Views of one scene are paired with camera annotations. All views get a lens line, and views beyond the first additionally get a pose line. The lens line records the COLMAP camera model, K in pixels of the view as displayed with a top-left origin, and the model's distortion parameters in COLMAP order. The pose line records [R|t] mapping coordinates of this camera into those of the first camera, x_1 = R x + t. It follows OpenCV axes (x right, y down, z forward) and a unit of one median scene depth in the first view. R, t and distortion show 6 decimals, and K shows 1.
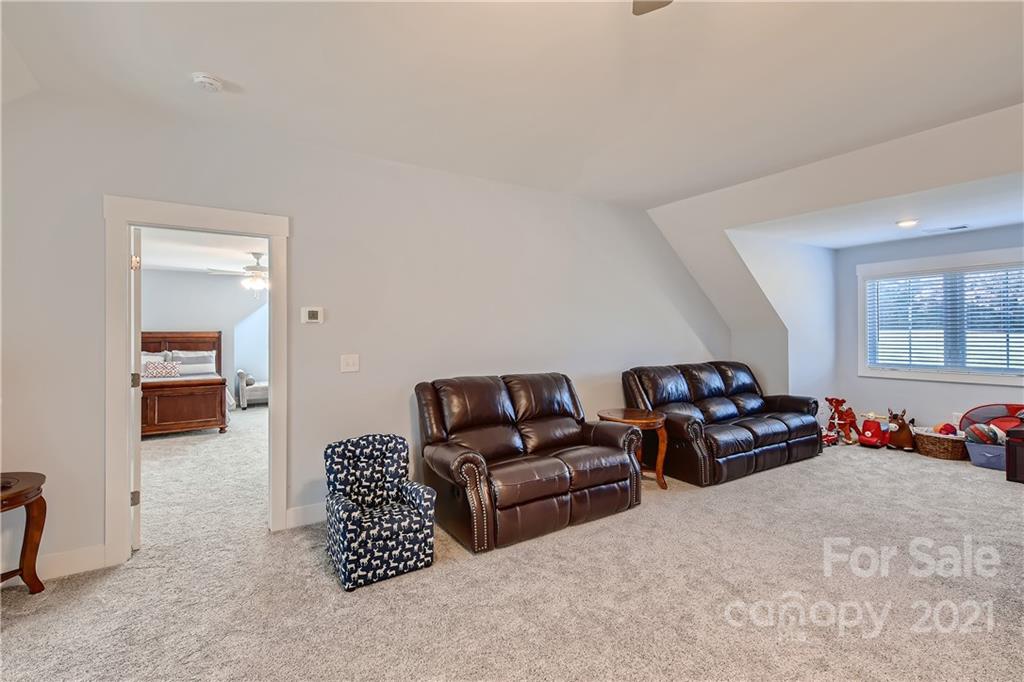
lens RADIAL K [[467.5, 0, 507.7], [0, 467.5, 335.4], [0, 0, 1]] dist [0.021357, -0.006207]
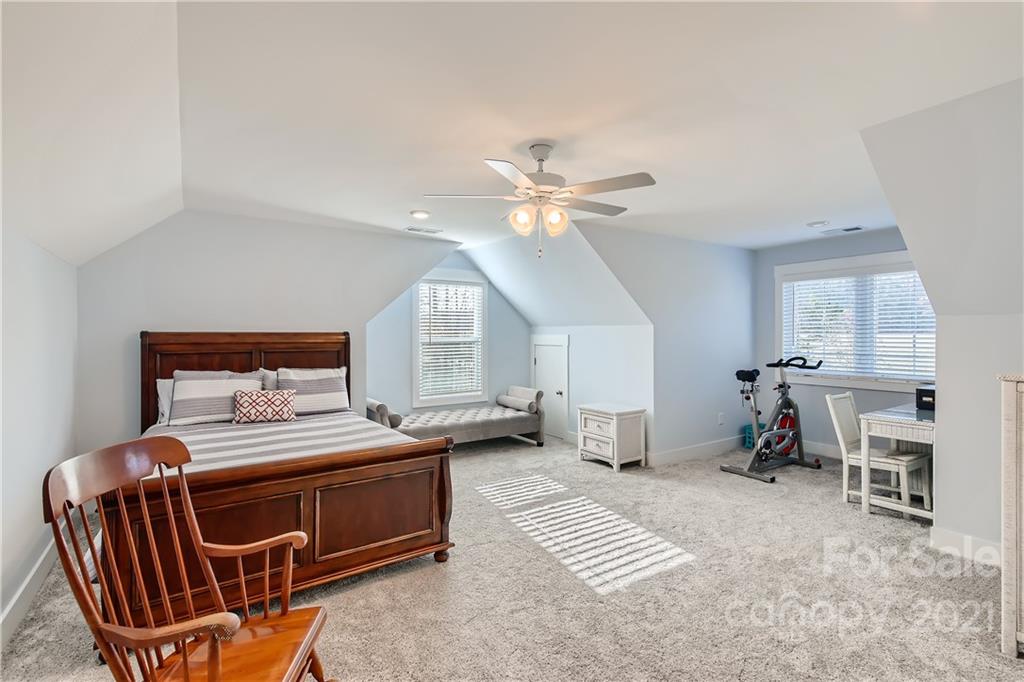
lens RADIAL K [[467.5, 0, 514.1], [0, 467.5, 341.3], [0, 0, 1]] dist [0.021357, -0.006207]
pose [[0.999550, 0.000257, 0.030007, -0.449190], [-0.000544, 0.999954, 0.009563, -0.003304], [-0.030003, -0.009575, 0.999504, 0.456358]]
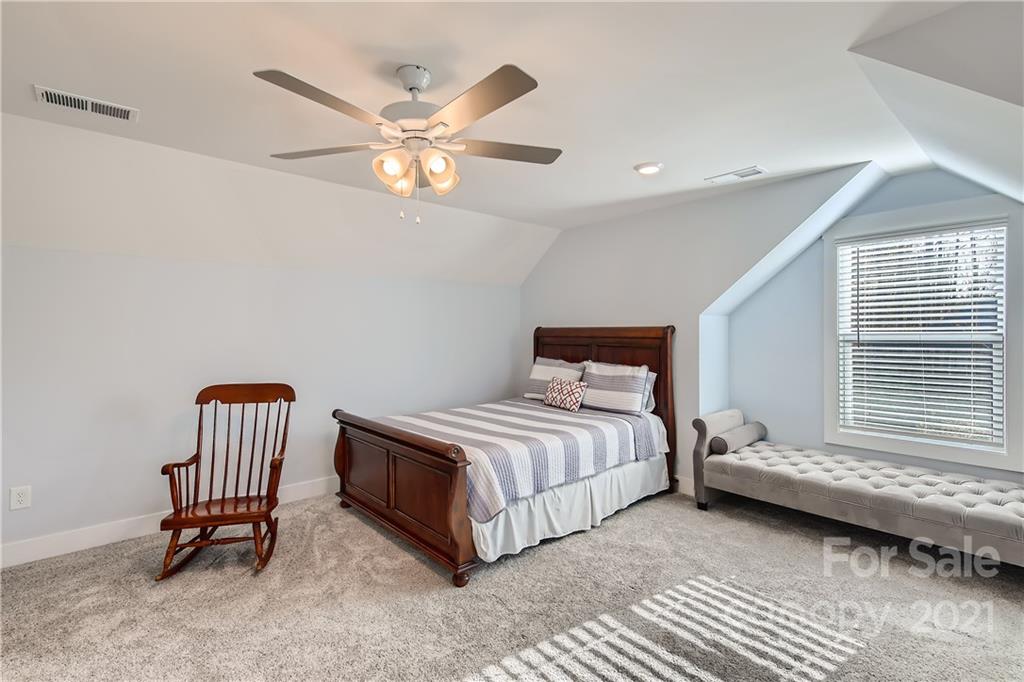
lens RADIAL K [[467.5, 0, 509.0], [0, 467.5, 330.6], [0, 0, 1]] dist [0.021357, -0.006207]
pose [[0.163875, 0.001203, -0.986480, -0.175087], [-0.000865, 0.999999, 0.001076, -0.004588], [0.986481, 0.000677, 0.163876, 0.794945]]
